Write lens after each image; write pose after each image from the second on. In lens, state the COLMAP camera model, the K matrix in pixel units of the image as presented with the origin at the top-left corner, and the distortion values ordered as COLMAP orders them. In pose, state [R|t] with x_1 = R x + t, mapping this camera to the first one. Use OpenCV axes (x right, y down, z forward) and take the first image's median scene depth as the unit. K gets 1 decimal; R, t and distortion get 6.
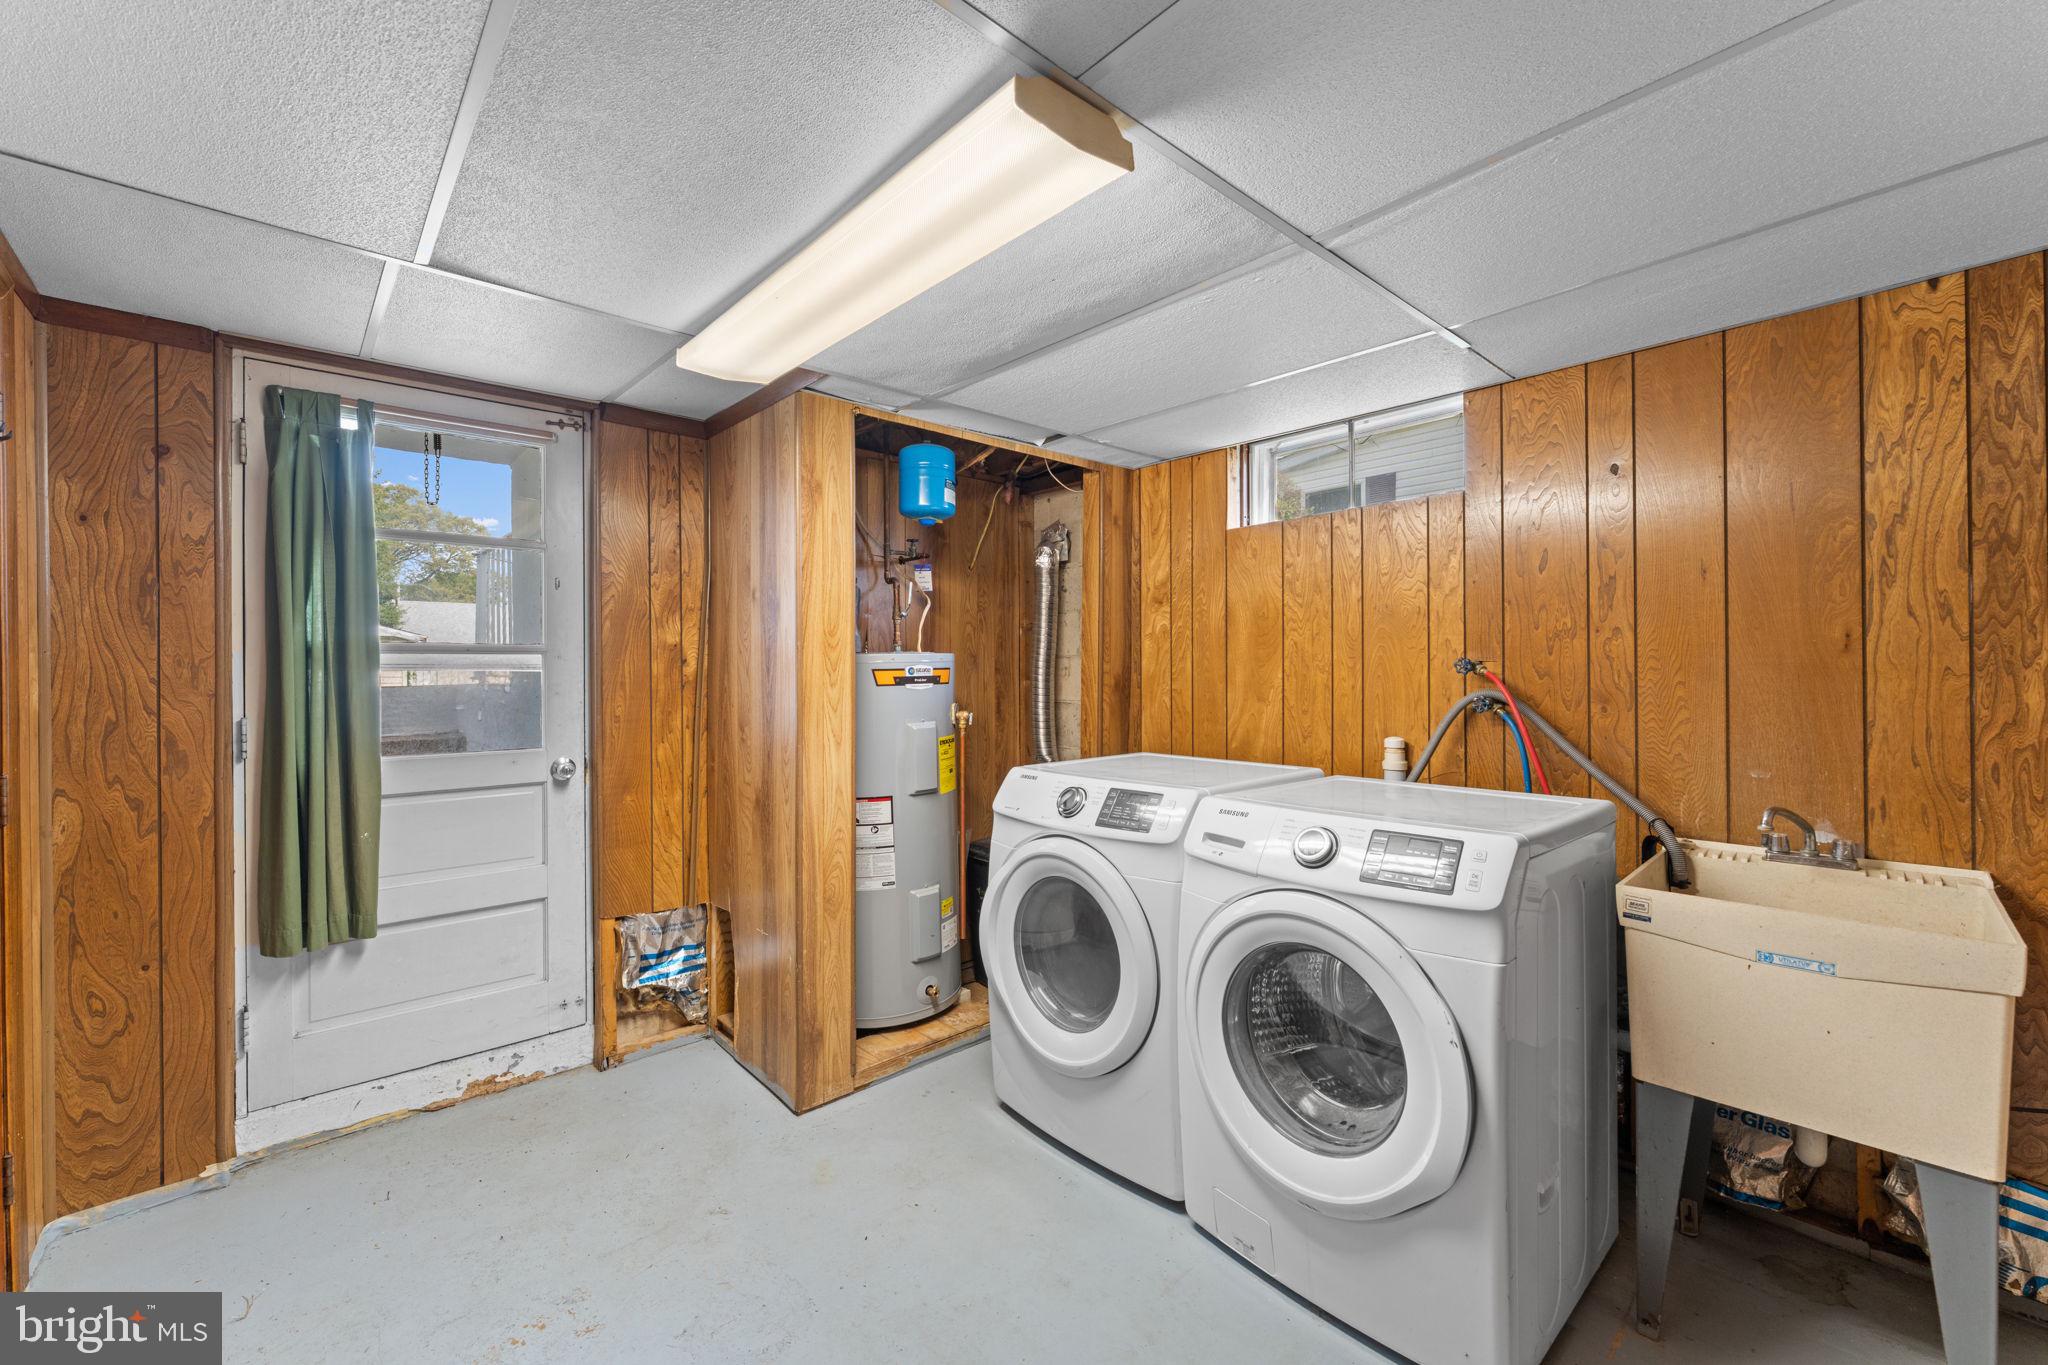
lens RADIAL K [[812.6, 0, 1025.8], [0, 812.6, 673.6], [0, 0, 1]] dist [-0.002417, -0.000115]
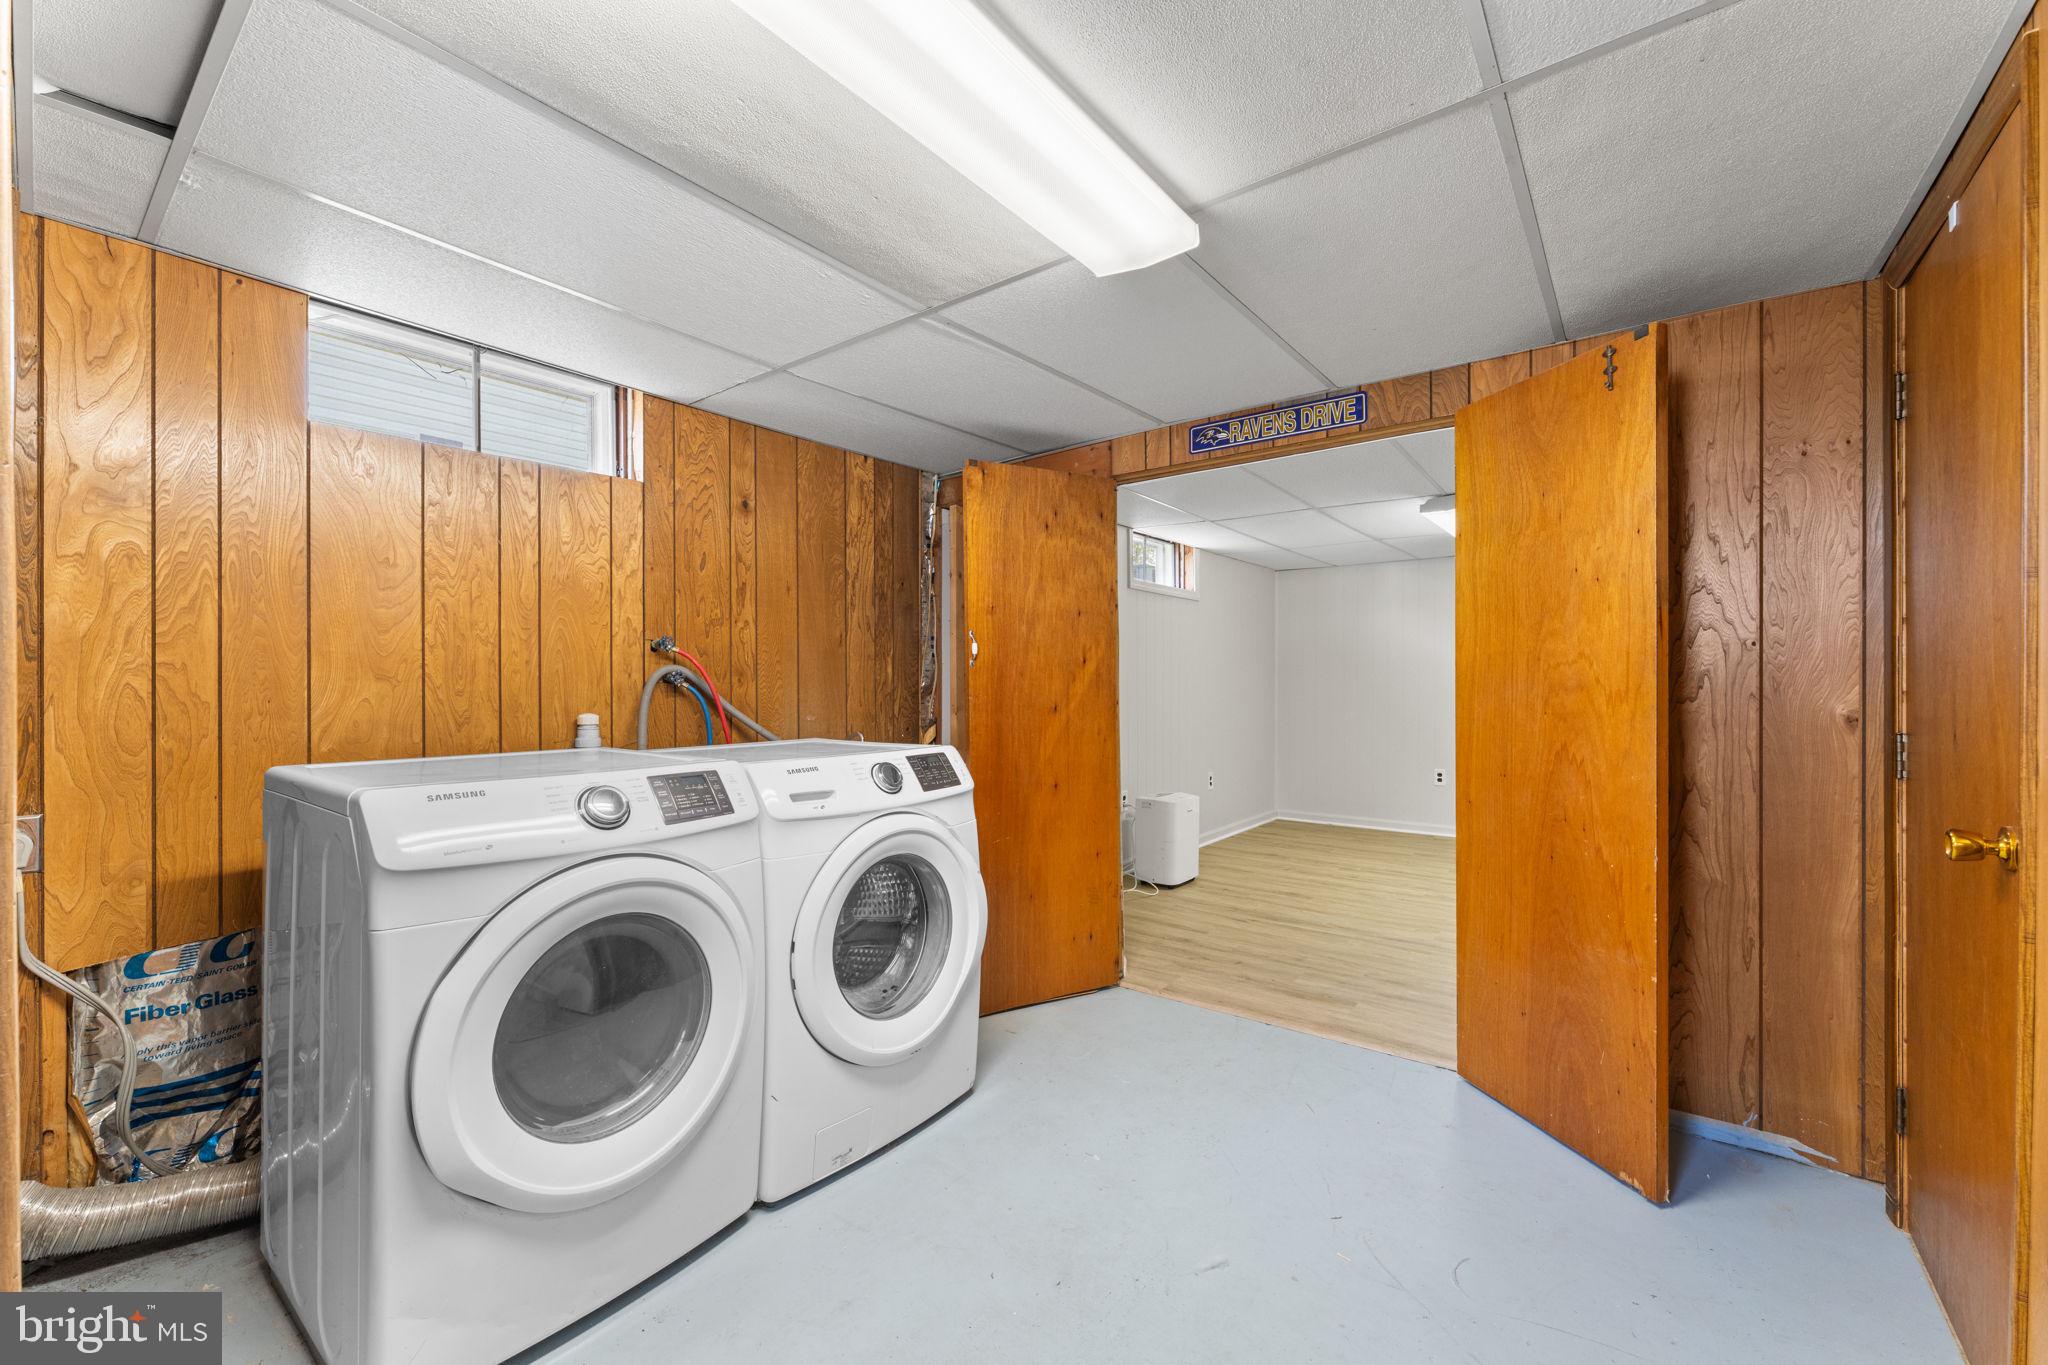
lens RADIAL K [[812.6, 0, 1026.6], [0, 812.6, 684.6], [0, 0, 1]] dist [-0.002417, -0.000115]
pose [[-0.173425, 0.003788, 0.984840, -0.682944], [0.003648, 0.999988, -0.003204, 0.055434], [-0.984840, 0.003037, -0.173437, 0.750842]]
